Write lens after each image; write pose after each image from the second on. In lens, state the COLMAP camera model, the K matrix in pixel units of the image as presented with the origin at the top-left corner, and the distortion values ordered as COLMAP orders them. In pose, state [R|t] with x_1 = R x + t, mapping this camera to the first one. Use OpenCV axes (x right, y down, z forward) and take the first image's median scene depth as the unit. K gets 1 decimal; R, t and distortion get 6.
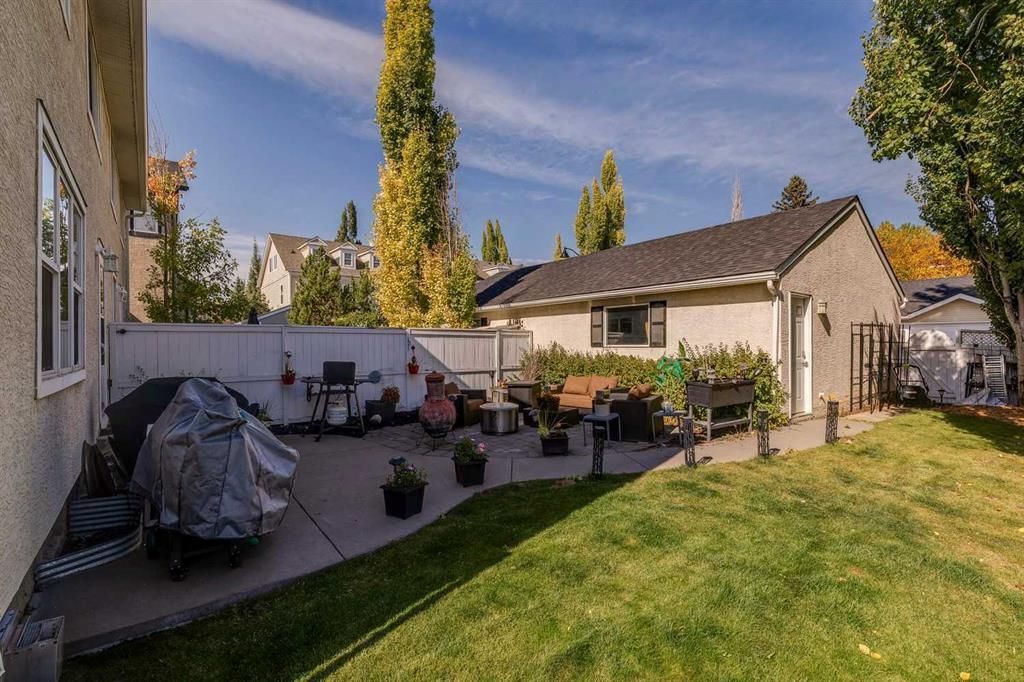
lens RADIAL K [[465.9, 0, 507.7], [0, 465.9, 341.1], [0, 0, 1]] dist [0.007571, -0.001527]
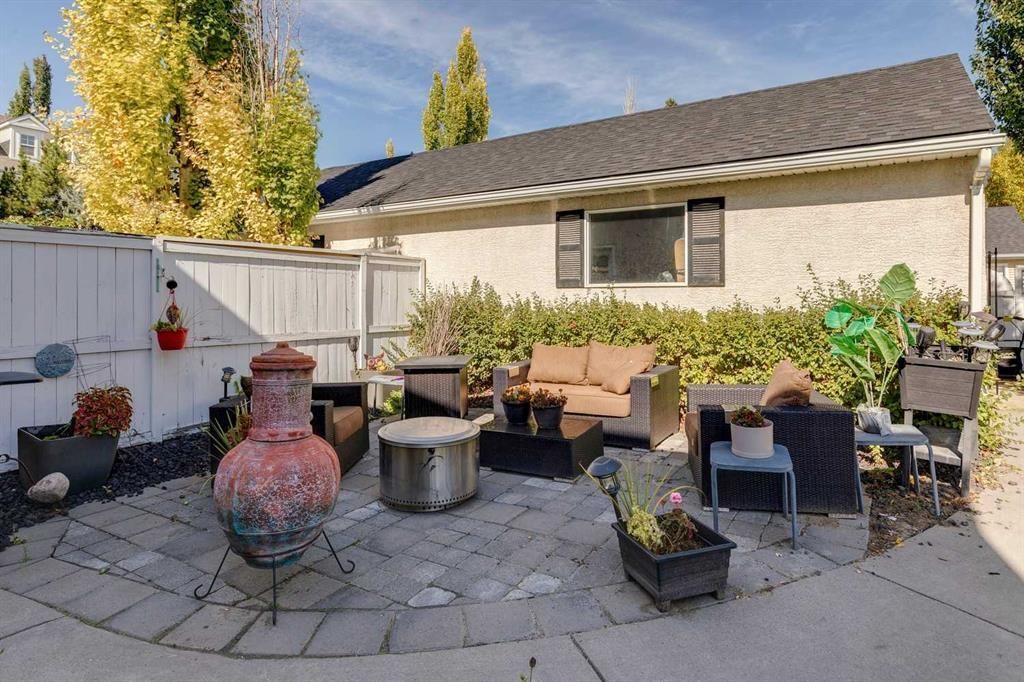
lens RADIAL K [[581.4, 0, 503.1], [0, 581.4, 294.2], [0, 0, 1]] dist [0.009530, -0.003260]
pose [[0.942907, 0.005992, 0.333002, -0.091135], [-0.005902, 0.999982, -0.001282, 0.019778], [-0.333004, -0.000756, 0.942925, 0.389887]]
